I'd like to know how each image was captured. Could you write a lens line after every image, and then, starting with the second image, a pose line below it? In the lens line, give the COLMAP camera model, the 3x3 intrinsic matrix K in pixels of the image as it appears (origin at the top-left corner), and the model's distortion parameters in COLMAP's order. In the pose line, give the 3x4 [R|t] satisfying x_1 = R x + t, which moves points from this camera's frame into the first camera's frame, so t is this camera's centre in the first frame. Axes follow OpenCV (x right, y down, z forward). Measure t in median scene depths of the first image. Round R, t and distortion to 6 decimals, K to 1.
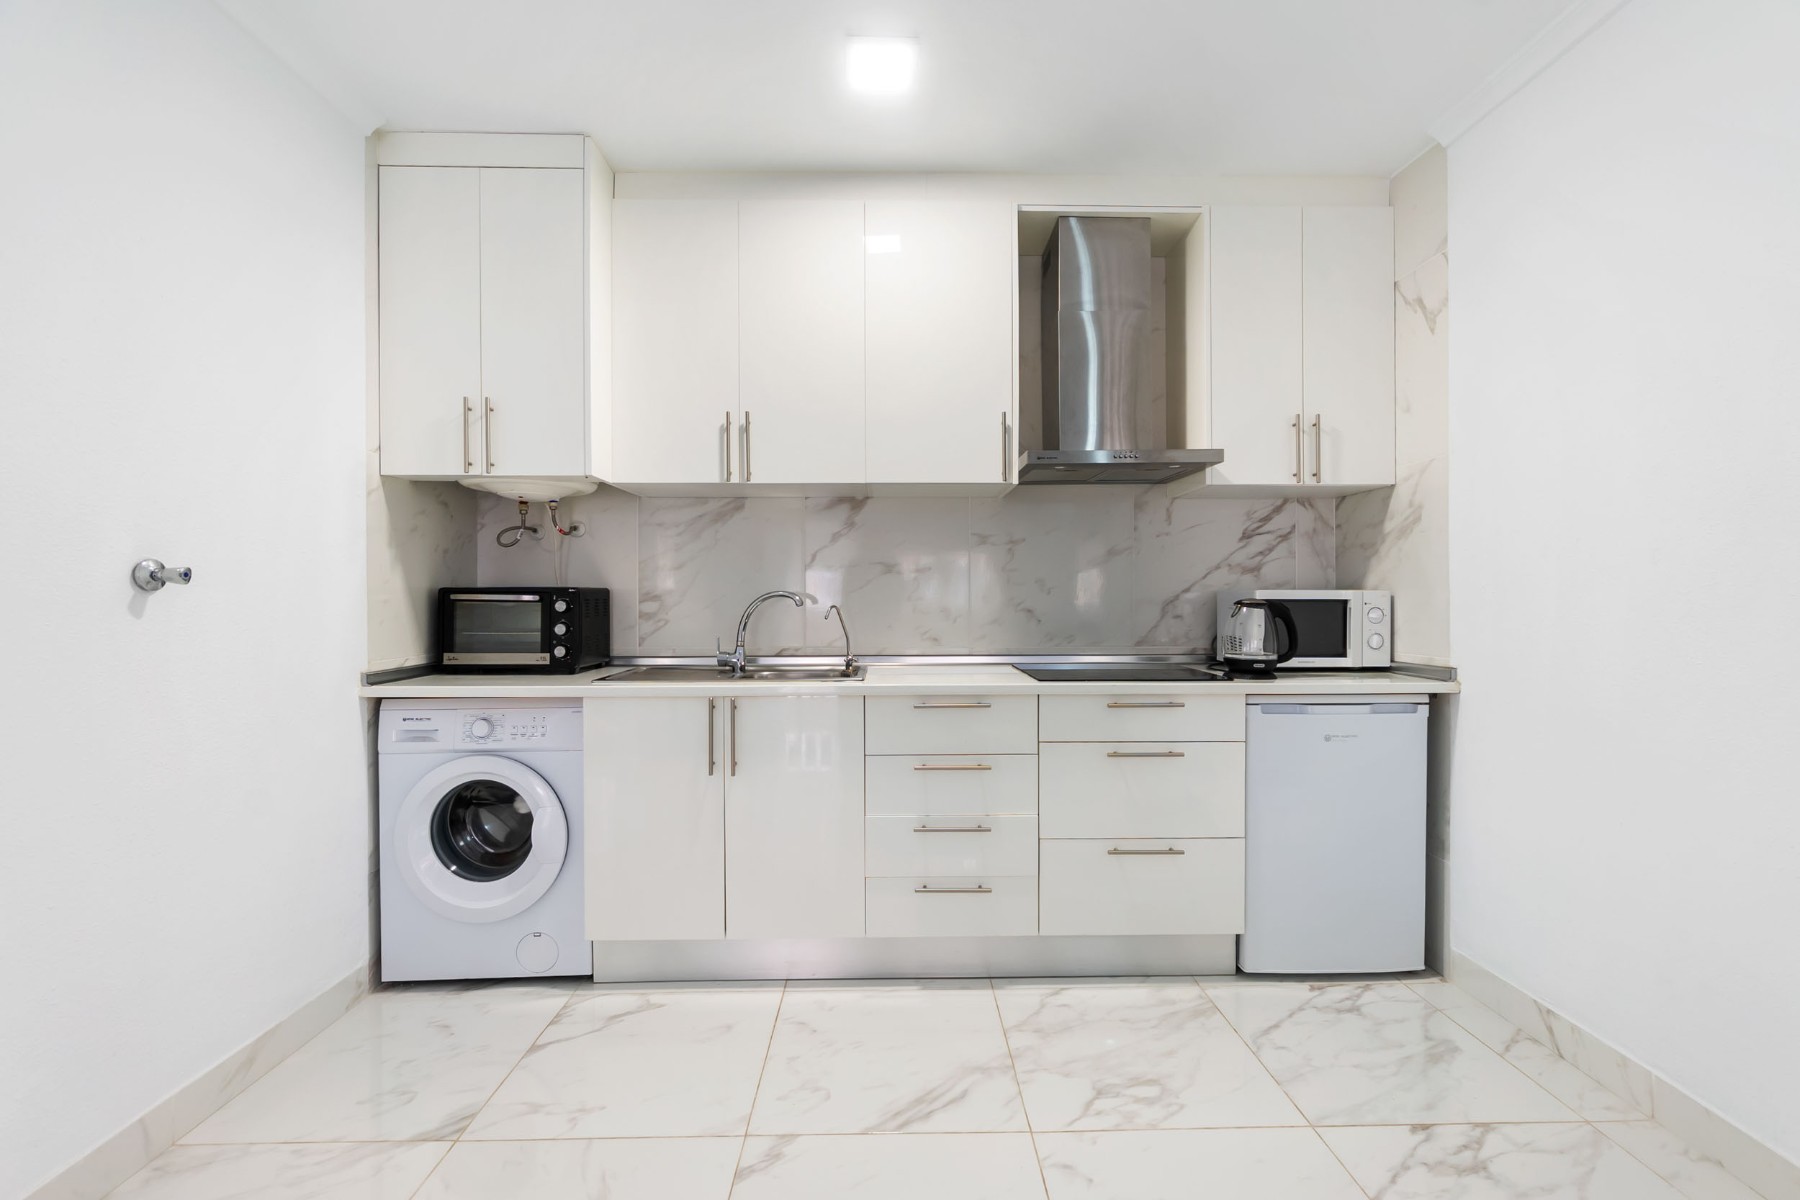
lens RADIAL K [[778.2, 0, 907.2], [0, 778.2, 599.5], [0, 0, 1]] dist [-0.003535, 0.000281]
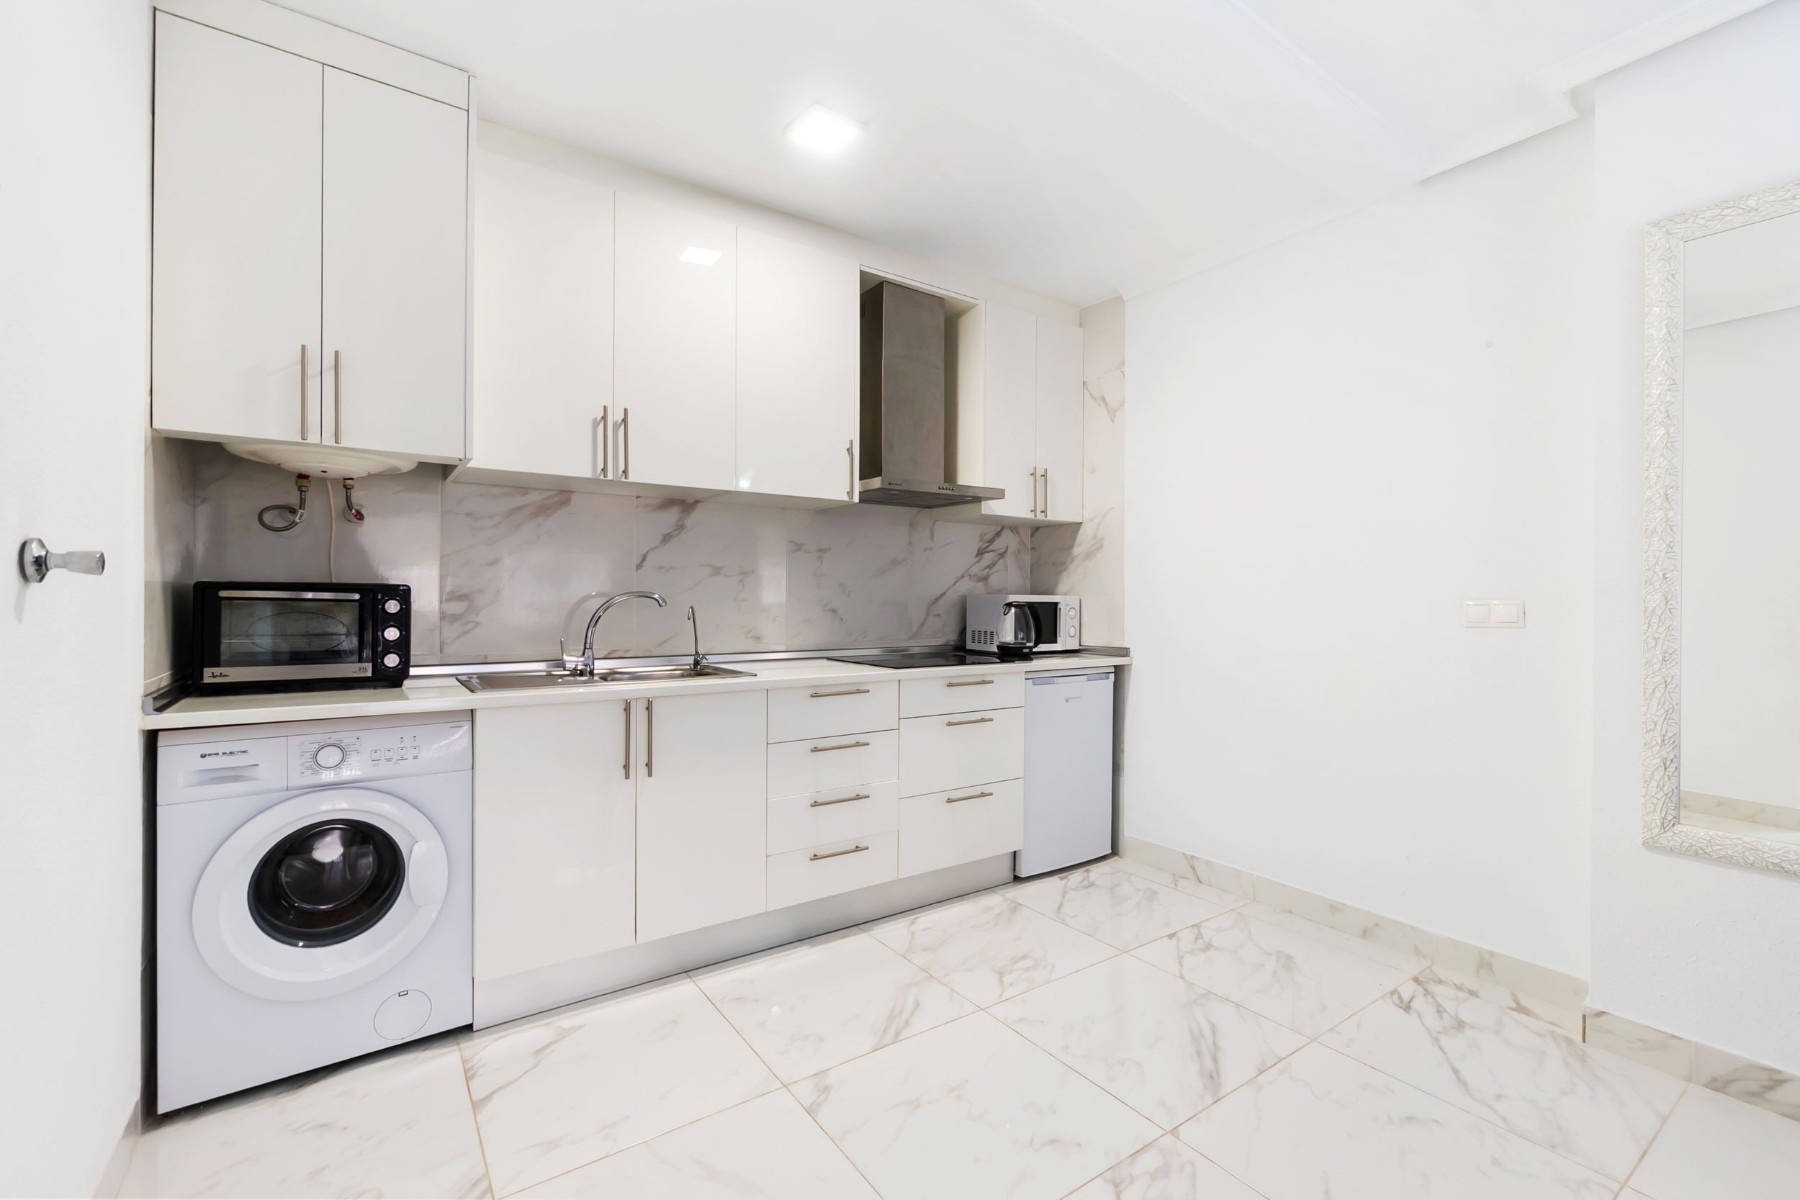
lens RADIAL K [[778.2, 0, 905.3], [0, 778.2, 598.2], [0, 0, 1]] dist [-0.003535, 0.000281]
pose [[0.828870, 0.006662, 0.559401, -0.484530], [-0.004473, 0.999976, -0.005281, 0.001724], [-0.559423, 0.001875, 0.828880, -0.008737]]
